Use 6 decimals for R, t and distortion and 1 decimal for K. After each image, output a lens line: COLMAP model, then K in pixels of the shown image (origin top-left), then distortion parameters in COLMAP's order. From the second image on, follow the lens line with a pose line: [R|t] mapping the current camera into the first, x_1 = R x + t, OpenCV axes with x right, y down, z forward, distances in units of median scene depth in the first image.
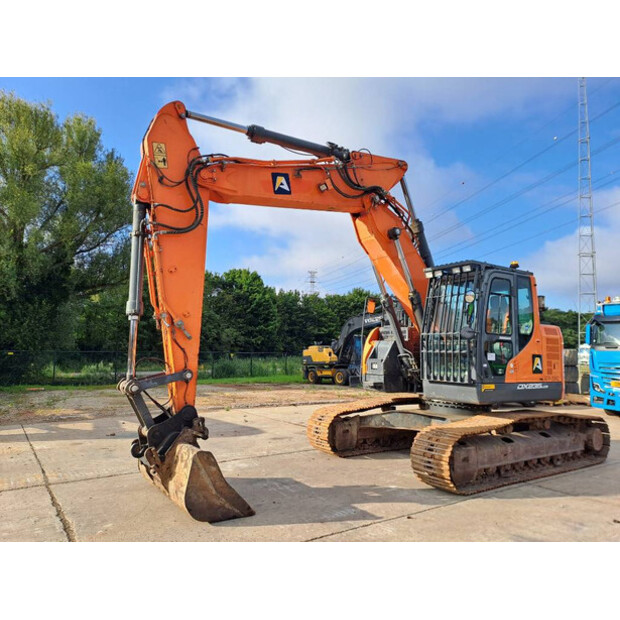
lens RADIAL K [[454.8, 0, 301.6], [0, 454.8, 308.4], [0, 0, 1]] dist [0.104777, -0.108245]
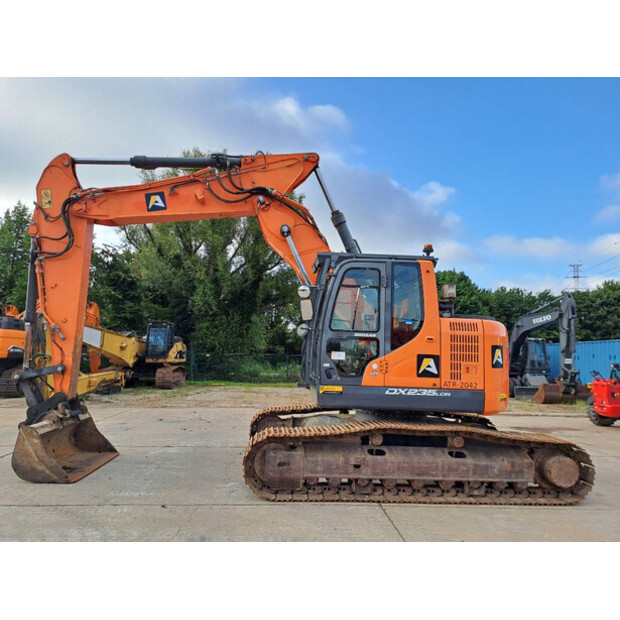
lens RADIAL K [[454.8, 0, 301.6], [0, 454.8, 308.4], [0, 0, 1]] dist [0.104777, -0.108245]
pose [[0.863771, -0.044503, -0.501915, 0.664703], [0.037981, 0.999009, -0.023216, 0.024788], [0.502450, 0.000990, 0.864606, 0.157765]]
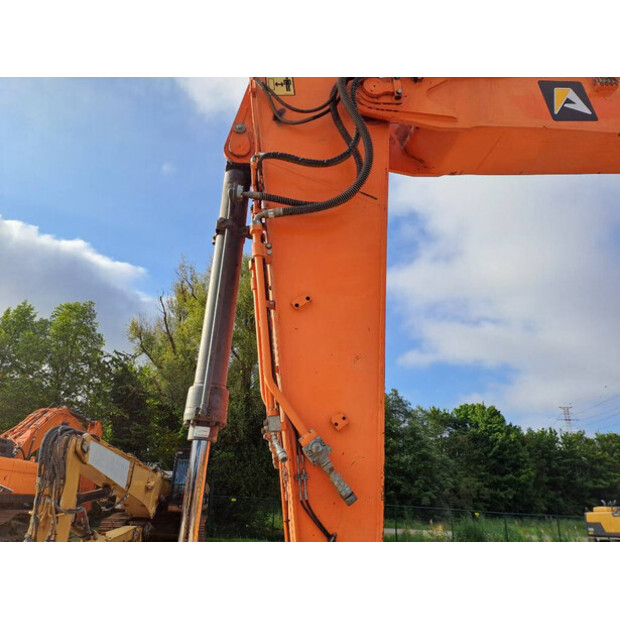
lens RADIAL K [[454.8, 0, 301.6], [0, 454.8, 308.4], [0, 0, 1]] dist [0.104777, -0.108245]
pose [[0.885816, -0.142207, -0.441709, -0.078127], [0.003563, 0.953941, -0.299972, 0.024245], [0.464022, 0.264147, 0.845523, 0.469503]]
